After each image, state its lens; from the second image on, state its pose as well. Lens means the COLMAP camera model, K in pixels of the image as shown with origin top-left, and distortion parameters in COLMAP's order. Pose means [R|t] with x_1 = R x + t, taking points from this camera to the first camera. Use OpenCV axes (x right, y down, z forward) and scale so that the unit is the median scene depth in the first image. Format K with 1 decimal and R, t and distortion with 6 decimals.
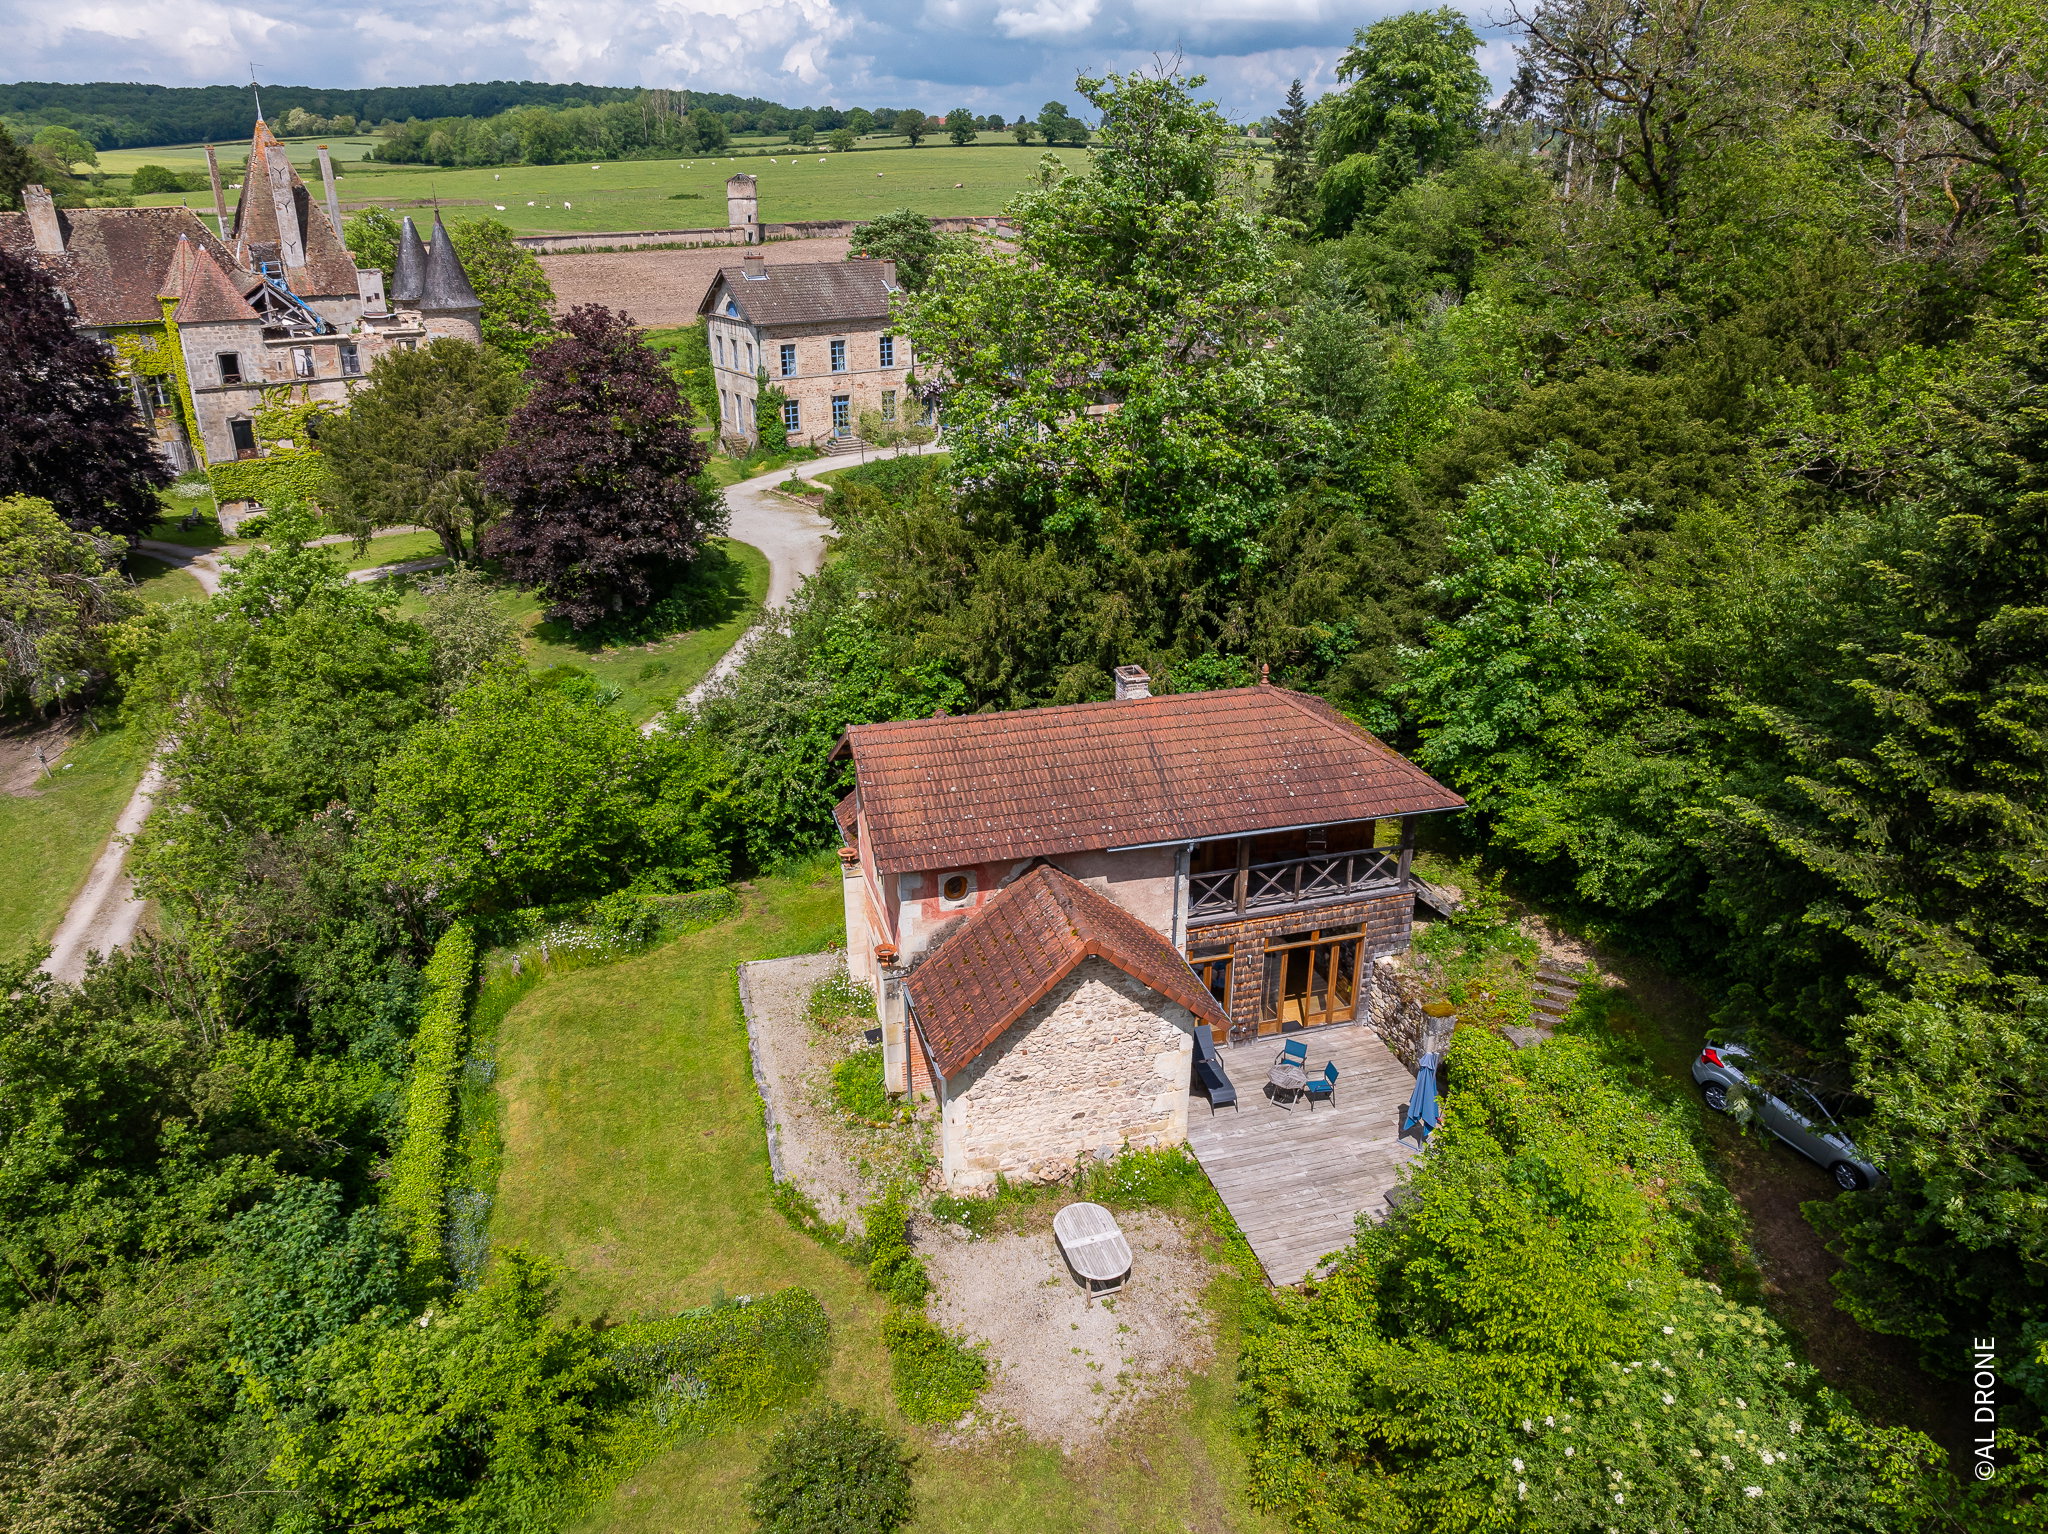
lens RADIAL K [[1423.4, 0, 1024.0], [0, 1423.4, 767.0], [0, 0, 1]] dist [-0.076165, 0.000007]
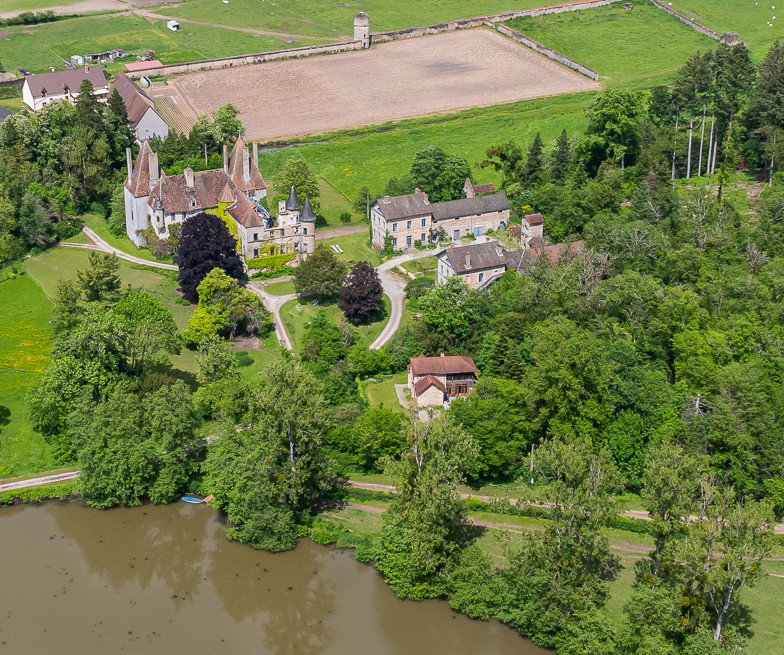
lens RADIAL K [[732.2, 0, 392.0], [0, 732.2, 327.5], [0, 0, 1]] dist [-0.002314, -0.000677]
pose [[0.989223, 0.065638, -0.130880, 0.150626], [-0.065567, 0.997836, 0.004856, -0.098325], [0.130915, 0.003778, 0.991386, -1.522577]]
